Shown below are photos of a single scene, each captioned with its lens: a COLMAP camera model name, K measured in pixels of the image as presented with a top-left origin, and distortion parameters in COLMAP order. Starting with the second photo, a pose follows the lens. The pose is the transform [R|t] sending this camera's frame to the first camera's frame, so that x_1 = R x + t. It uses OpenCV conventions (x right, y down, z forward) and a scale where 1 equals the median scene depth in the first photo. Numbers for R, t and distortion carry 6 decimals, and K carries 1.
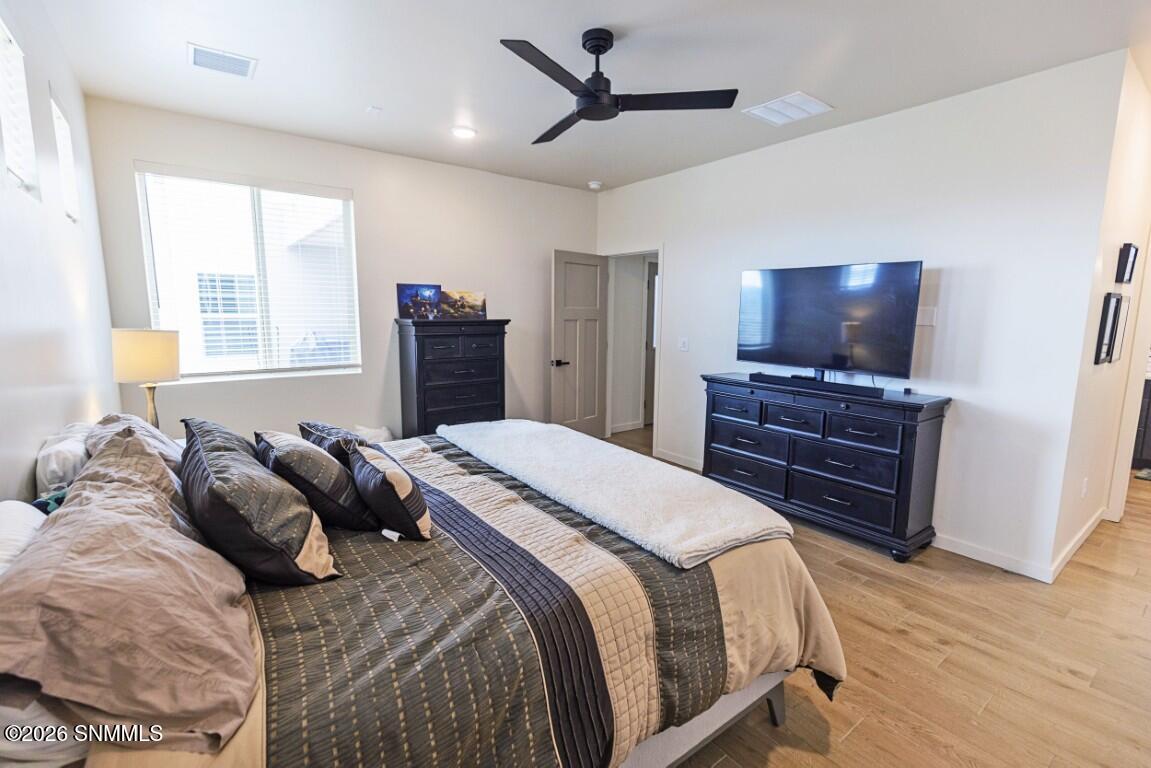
lens RADIAL K [[512.3, 0, 576.6], [0, 512.3, 380.5], [0, 0, 1]] dist [0.003272, -0.000524]
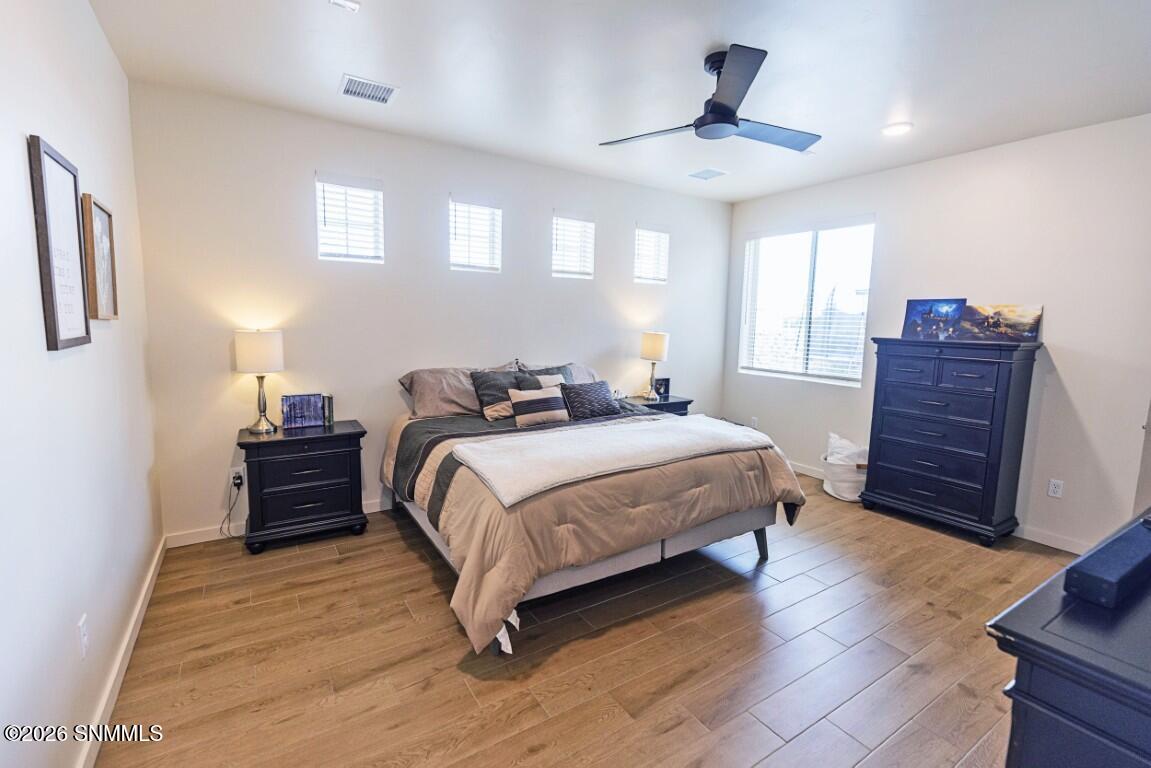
lens RADIAL K [[512.3, 0, 576.6], [0, 512.3, 380.5], [0, 0, 1]] dist [0.003272, -0.000524]
pose [[-0.077971, 0.107918, -0.991097, 0.616668], [-0.159314, 0.980000, 0.119244, -0.058272], [0.984144, 0.167194, -0.059219, 0.470316]]
